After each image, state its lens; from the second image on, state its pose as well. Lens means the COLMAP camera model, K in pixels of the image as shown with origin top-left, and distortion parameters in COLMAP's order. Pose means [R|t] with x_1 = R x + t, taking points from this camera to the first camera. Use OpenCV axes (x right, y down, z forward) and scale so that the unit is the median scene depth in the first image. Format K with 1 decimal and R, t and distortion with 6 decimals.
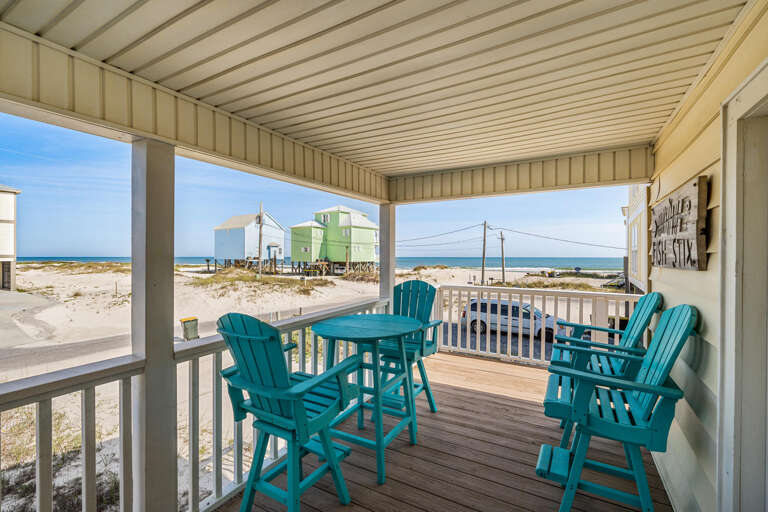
lens RADIAL K [[293.9, 0, 383.6], [0, 293.9, 260.8], [0, 0, 1]] dist [0.000258, 0.000007]
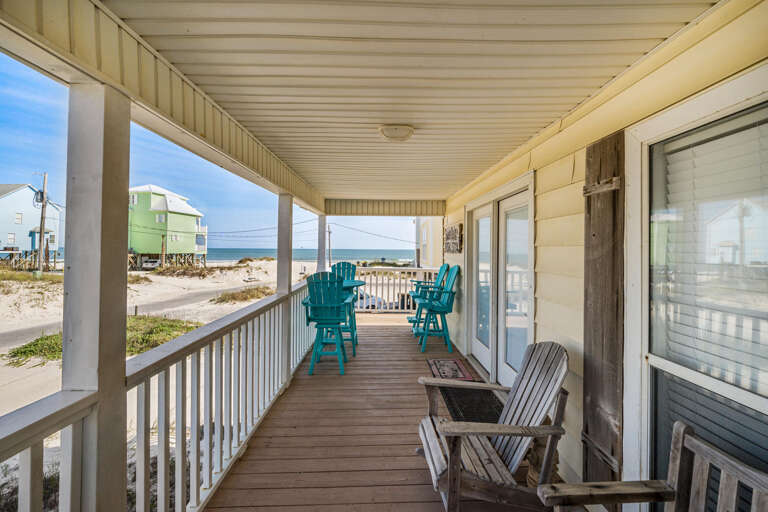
lens RADIAL K [[315.3, 0, 384.0], [0, 315.3, 256.0], [0, 0, 1]] dist [0.000239, 0.000041]
pose [[0.826108, -0.009075, 0.563439, -0.116730], [0.002863, 0.999925, 0.011908, 0.001620], [-0.563505, -0.008225, 0.826072, -0.103989]]
